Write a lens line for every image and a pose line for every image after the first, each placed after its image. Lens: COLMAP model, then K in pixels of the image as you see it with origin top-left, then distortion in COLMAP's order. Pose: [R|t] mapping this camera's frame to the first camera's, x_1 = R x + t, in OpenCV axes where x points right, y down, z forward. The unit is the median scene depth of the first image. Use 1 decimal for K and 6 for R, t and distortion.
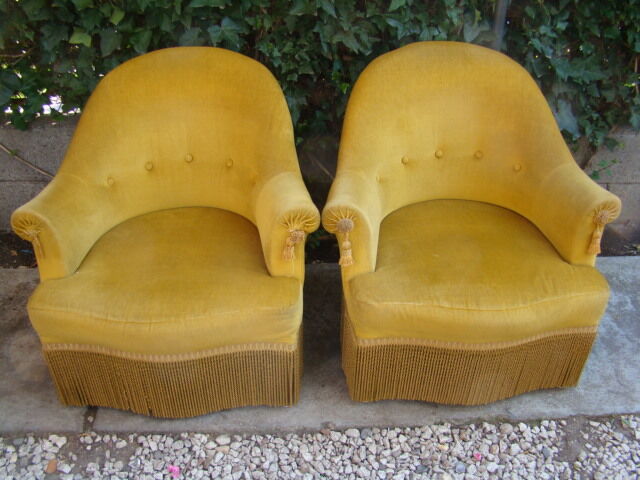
lens RADIAL K [[598.1, 0, 320.0], [0, 598.1, 240.0], [0, 0, 1]] dist [-0.186786, 0.135068]
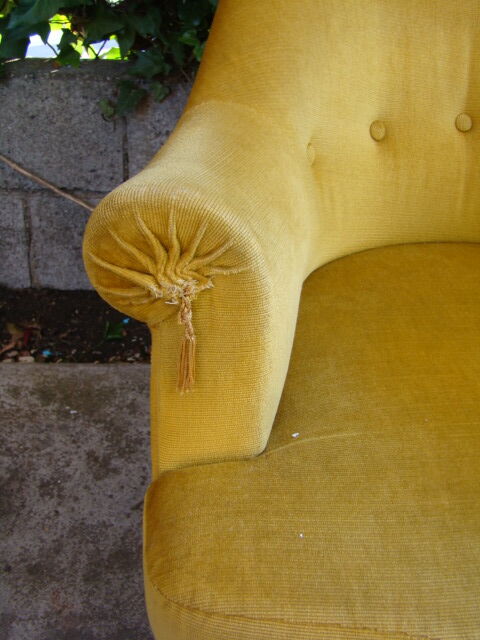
lens RADIAL K [[598.1, 0, 232.0], [0, 598.1, 319.7], [0, 0, 1]] dist [-0.186786, 0.135068]
pose [[0.998762, 0.031969, 0.038121, -0.445865], [-0.032681, 0.999300, 0.018203, -0.004656], [-0.037513, -0.019426, 0.999107, 0.686205]]
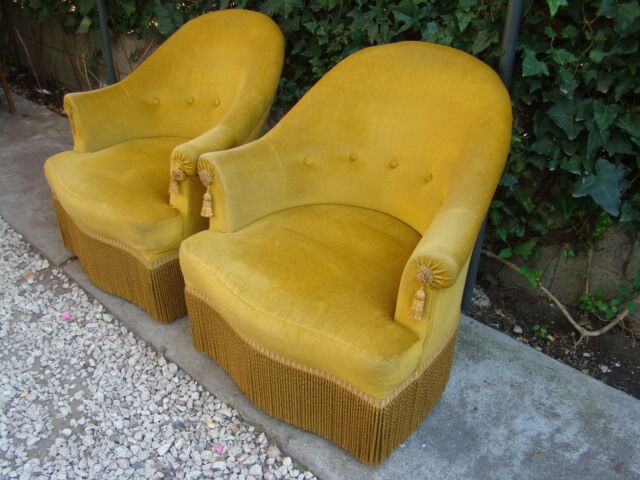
lens RADIAL K [[598.1, 0, 320.0], [0, 598.1, 240.0], [0, 0, 1]] dist [-0.186786, 0.135068]
pose [[0.714254, 0.371583, -0.593100, 0.804769], [-0.386224, 0.915972, 0.108747, -0.107802], [0.583672, 0.151396, 0.797751, 0.263128]]
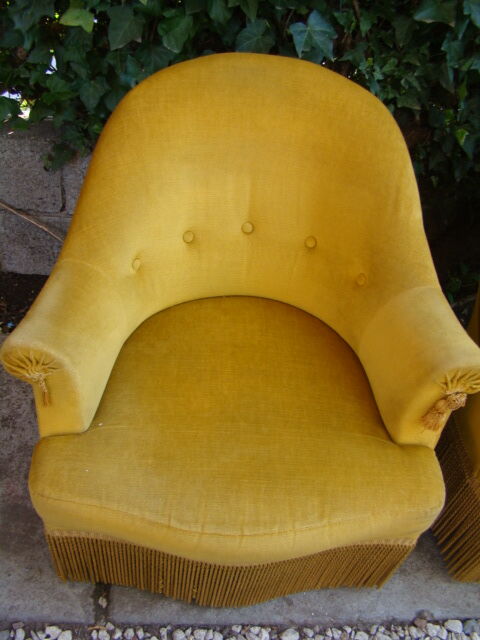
lens RADIAL K [[598.1, 0, 232.0], [0, 598.1, 319.7], [0, 0, 1]] dist [-0.186786, 0.135068]
pose [[0.995943, 0.067227, 0.059819, -0.308632], [-0.077532, 0.978487, 0.191188, -0.186059], [-0.045679, -0.195050, 0.979729, 0.365046]]
